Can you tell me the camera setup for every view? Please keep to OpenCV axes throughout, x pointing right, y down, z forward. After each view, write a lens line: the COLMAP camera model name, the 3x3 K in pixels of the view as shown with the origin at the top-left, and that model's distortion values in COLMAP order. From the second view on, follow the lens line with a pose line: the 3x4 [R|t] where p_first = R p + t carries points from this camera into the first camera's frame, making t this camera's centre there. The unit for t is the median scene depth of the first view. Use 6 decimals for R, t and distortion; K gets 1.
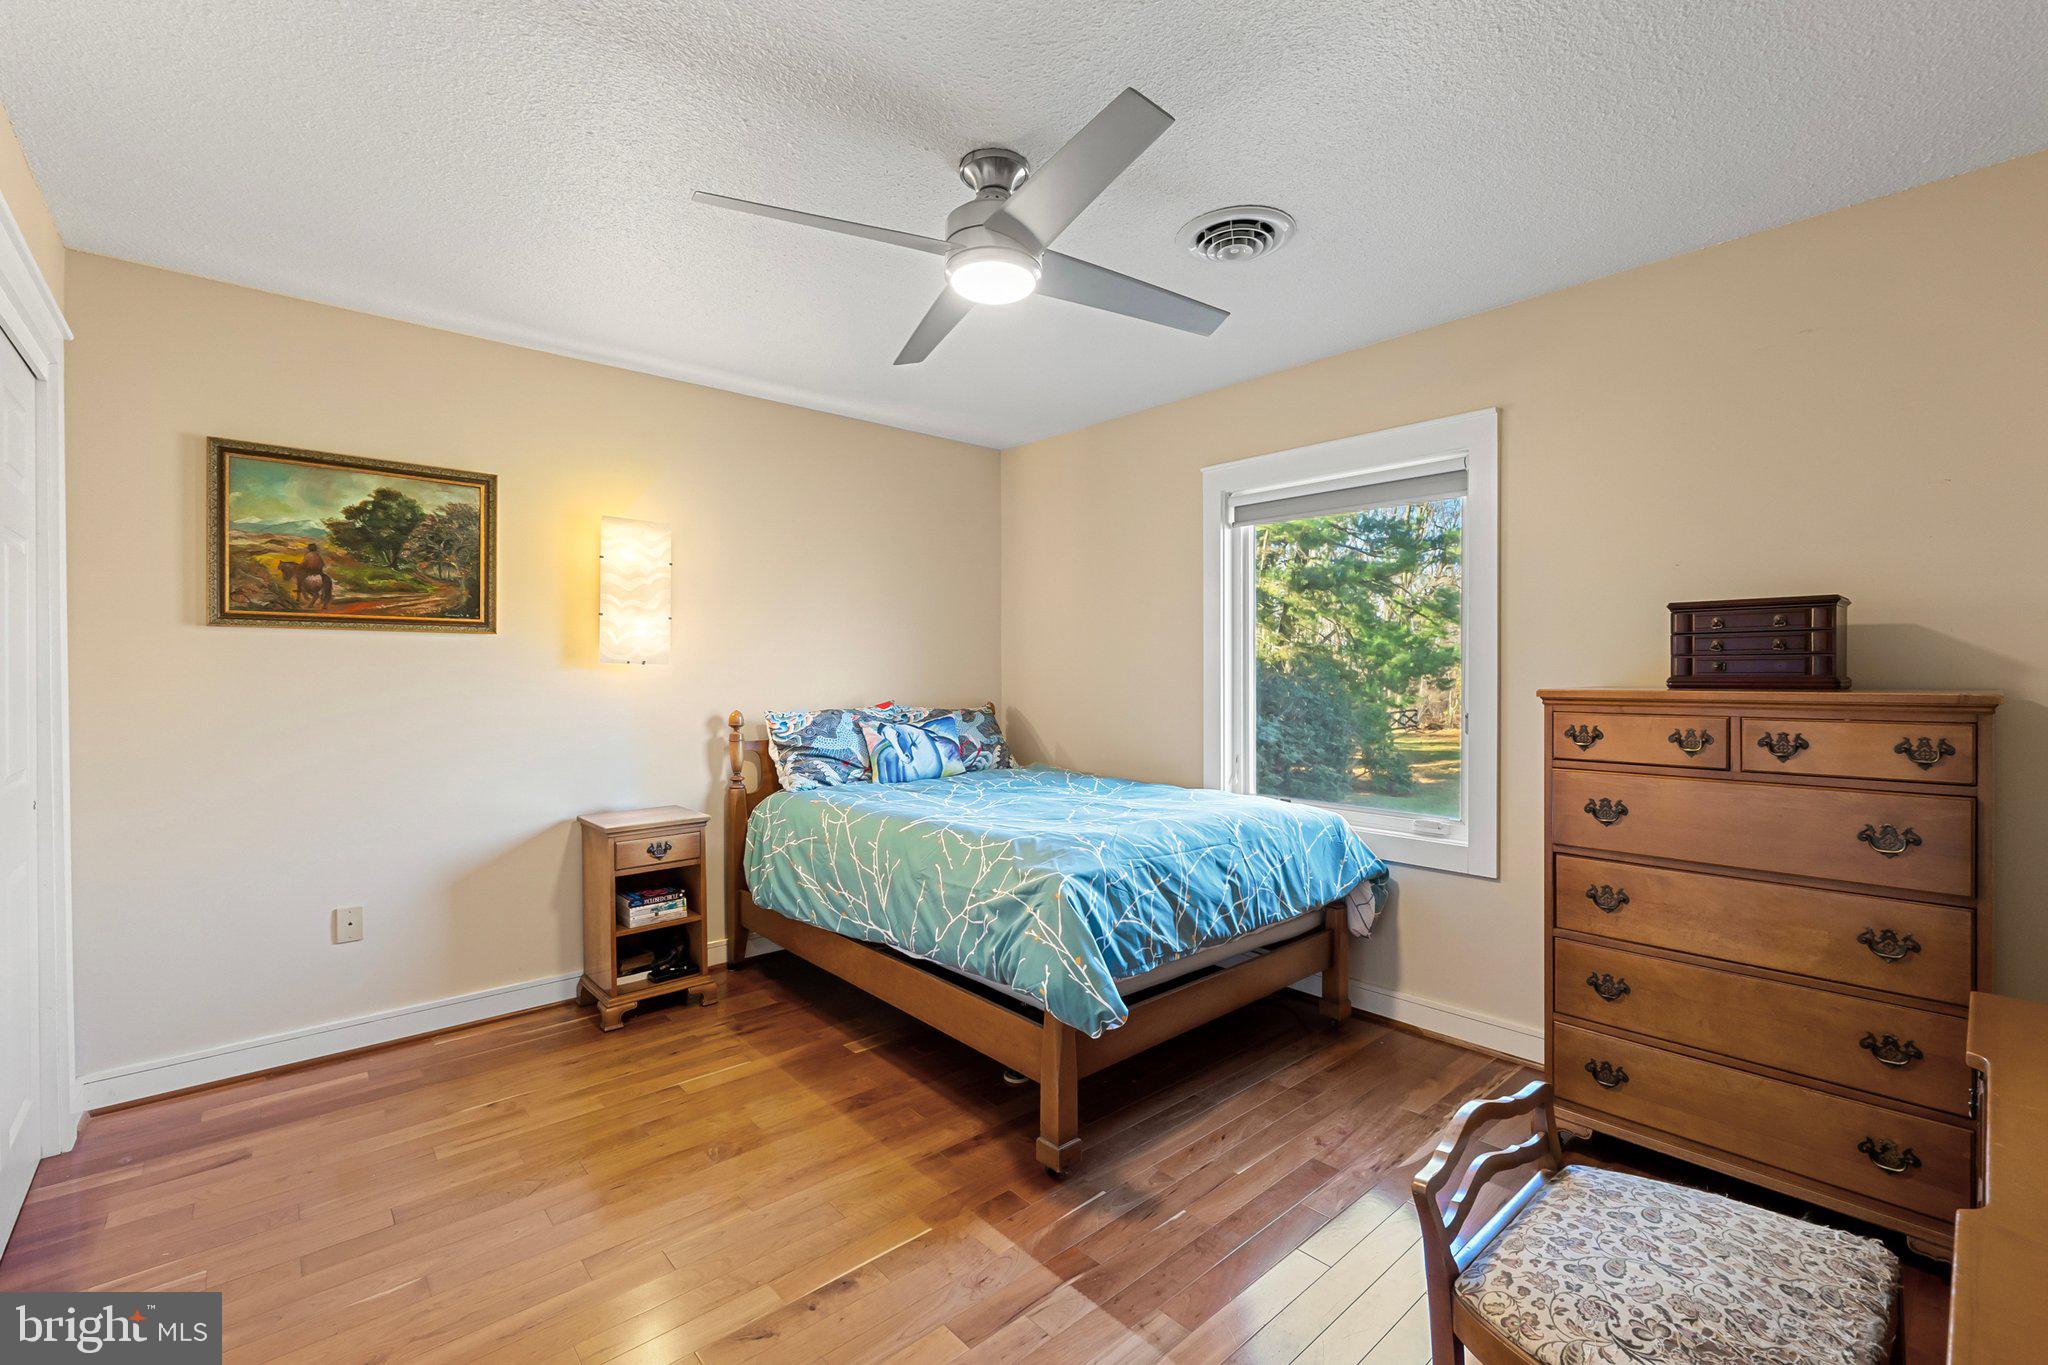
lens RADIAL K [[875.0, 0, 1034.9], [0, 875.0, 676.1], [0, 0, 1]] dist [-0.002898, -0.000170]
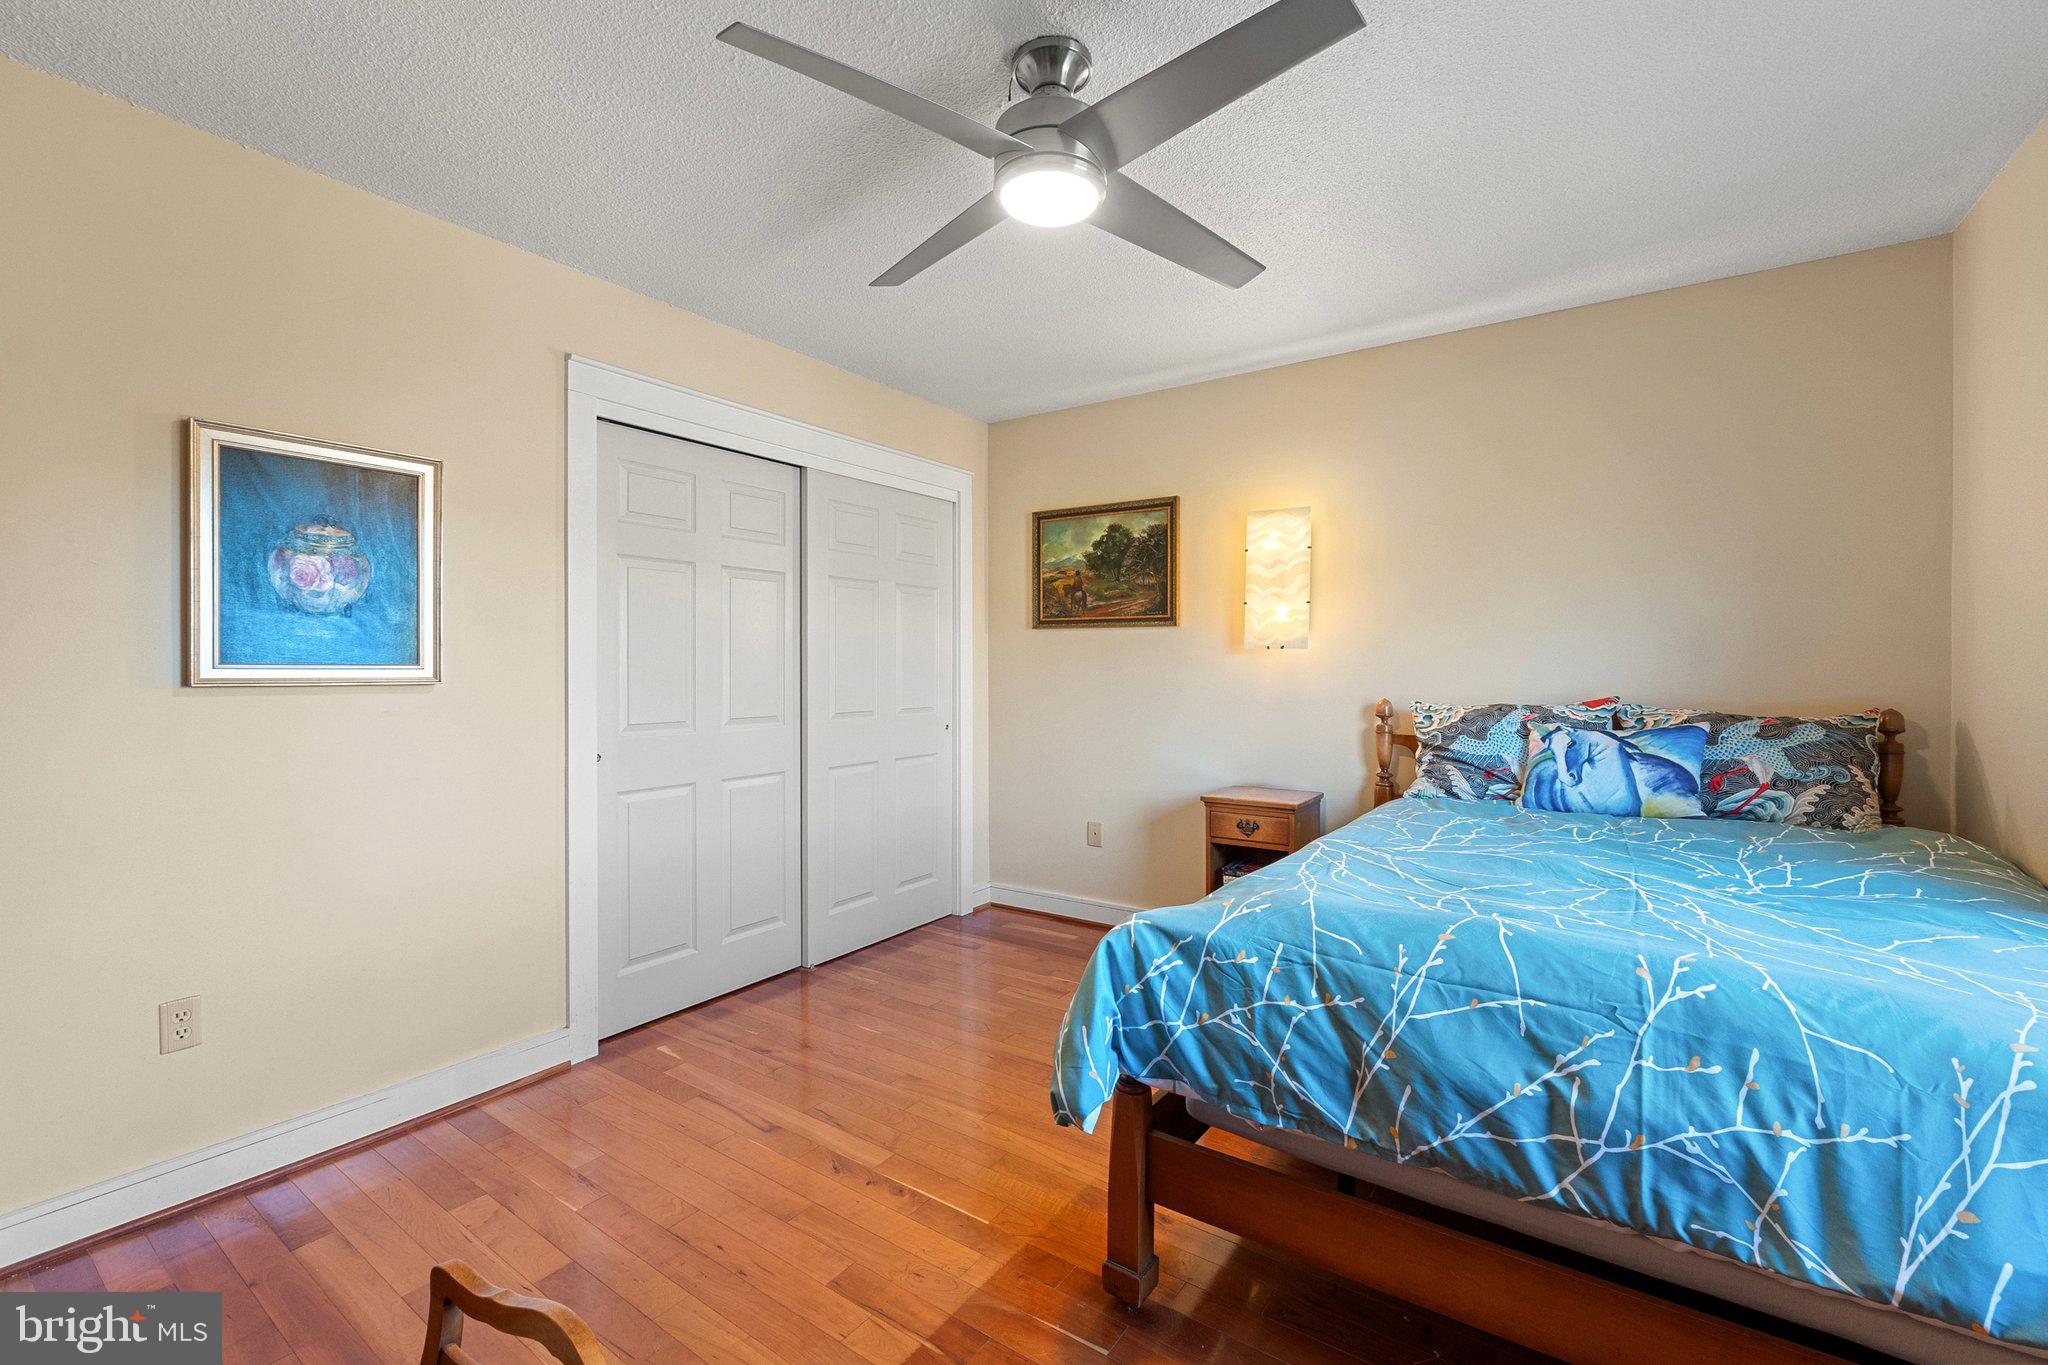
lens RADIAL K [[875.0, 0, 1032.7], [0, 875.0, 673.8], [0, 0, 1]] dist [-0.002898, -0.000170]
pose [[0.222442, 0.012268, -0.974869, 0.586463], [-0.004380, 0.999923, 0.011584, 0.006046], [0.974936, 0.001693, 0.222479, 0.583590]]
